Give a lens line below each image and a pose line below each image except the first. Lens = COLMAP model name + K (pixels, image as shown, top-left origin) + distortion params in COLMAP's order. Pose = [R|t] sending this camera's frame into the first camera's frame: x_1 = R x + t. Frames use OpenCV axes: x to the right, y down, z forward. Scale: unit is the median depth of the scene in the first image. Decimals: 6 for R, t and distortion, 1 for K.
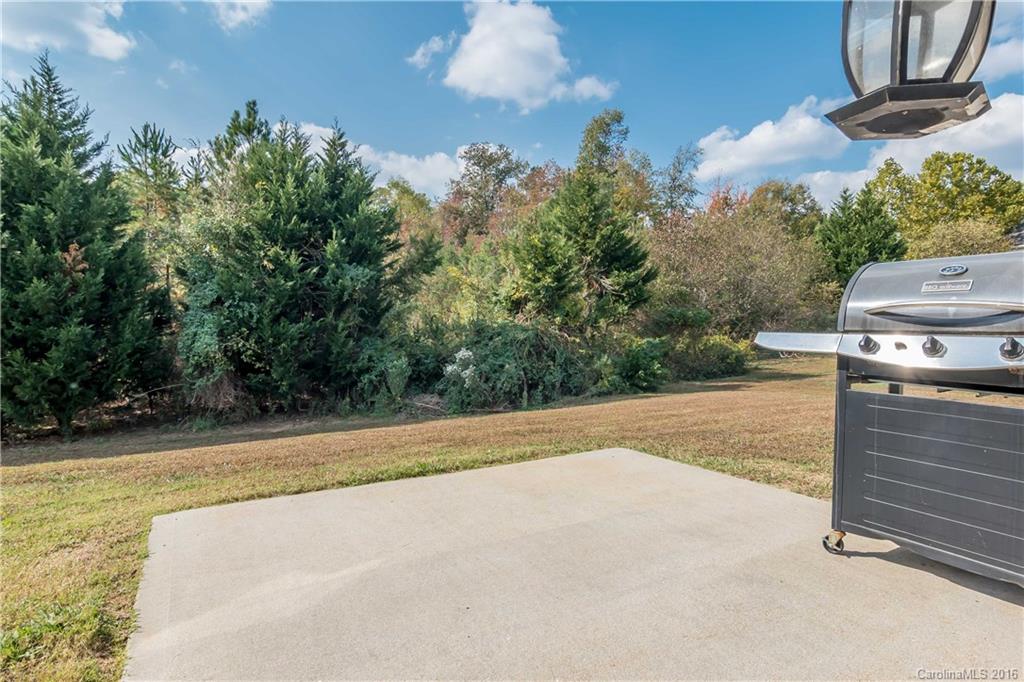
lens RADIAL K [[568.8, 0, 512.0], [0, 568.8, 341.0], [0, 0, 1]] dist [0.000302, 0.027411]
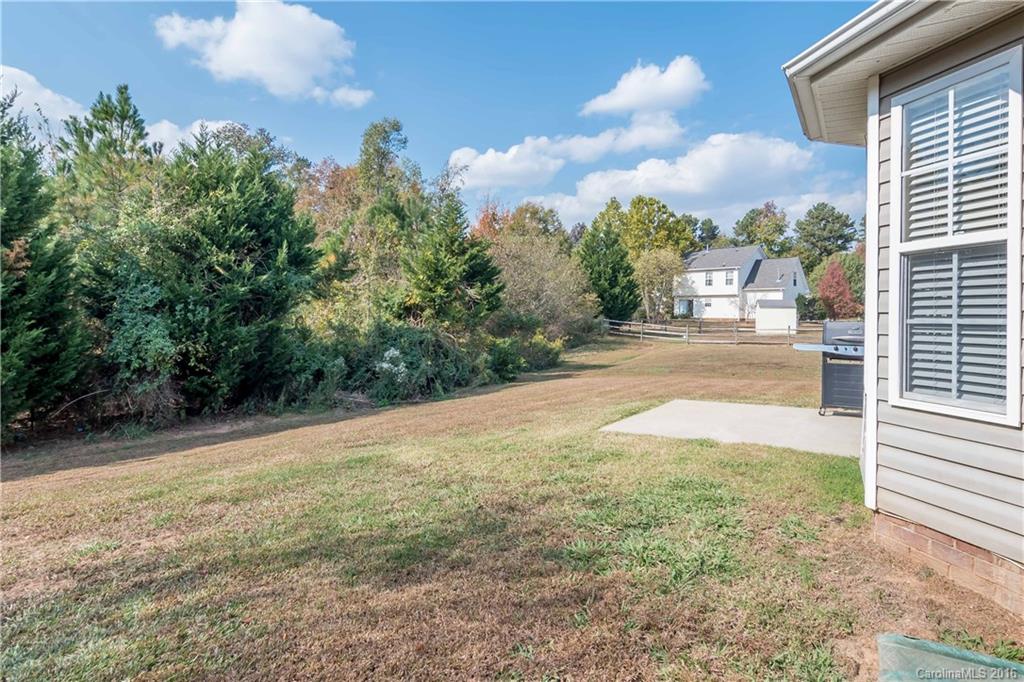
lens RADIAL K [[568.8, 0, 512.0], [0, 568.8, 341.0], [0, 0, 1]] dist [0.000302, 0.027411]
pose [[0.896202, -0.005976, 0.443606, -0.320214], [0.004173, 0.999979, 0.005042, -0.006833], [-0.443626, -0.002668, 0.896208, -0.124155]]
